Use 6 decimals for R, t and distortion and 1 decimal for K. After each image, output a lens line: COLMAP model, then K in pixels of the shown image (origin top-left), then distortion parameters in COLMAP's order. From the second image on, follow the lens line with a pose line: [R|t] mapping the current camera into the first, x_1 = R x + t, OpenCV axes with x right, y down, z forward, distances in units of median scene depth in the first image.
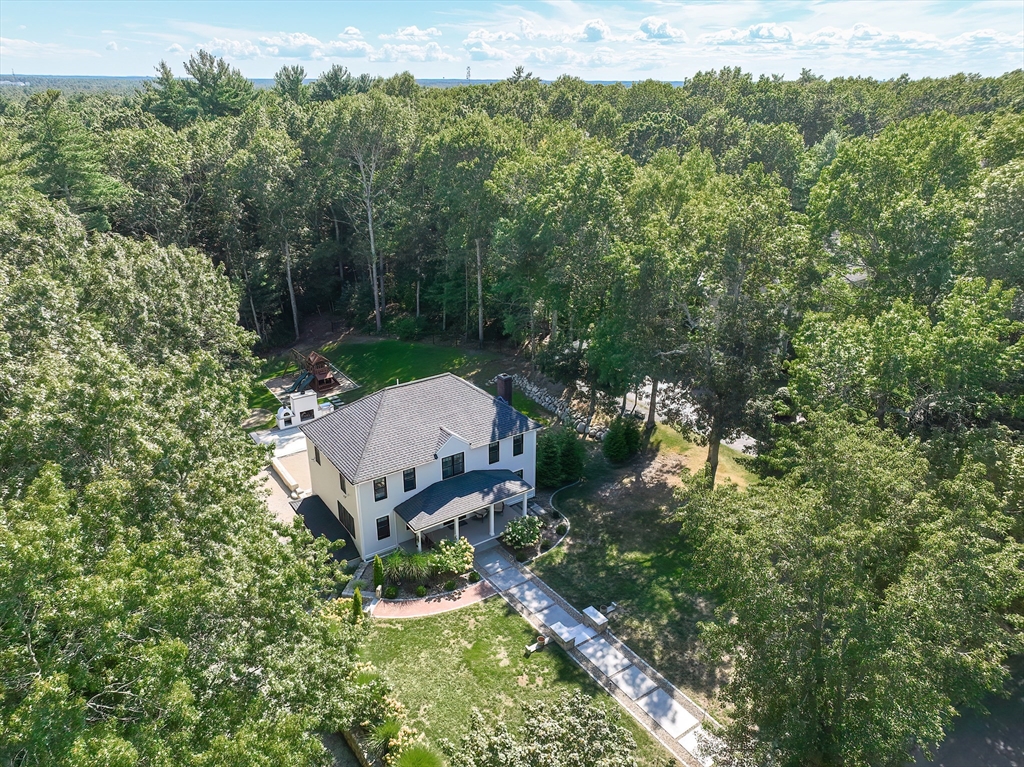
lens RADIAL K [[719.6, 0, 512.0], [0, 719.6, 383.5], [0, 0, 1]] dist [0.008048, 0.009269]
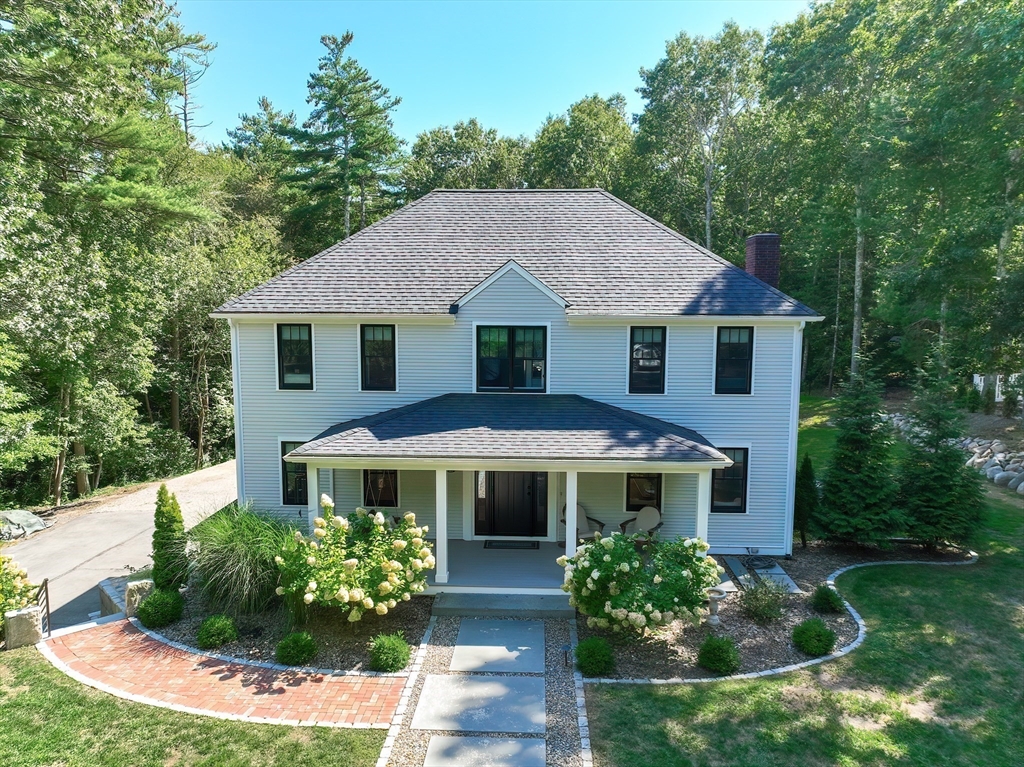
lens RADIAL K [[719.6, 0, 512.0], [0, 719.6, 383.5], [0, 0, 1]] dist [0.008048, 0.009269]
pose [[0.800099, 0.070465, -0.595716, 0.137179], [-0.233785, 0.951183, -0.201482, 0.203738], [0.552437, 0.300475, 0.777514, 0.743611]]
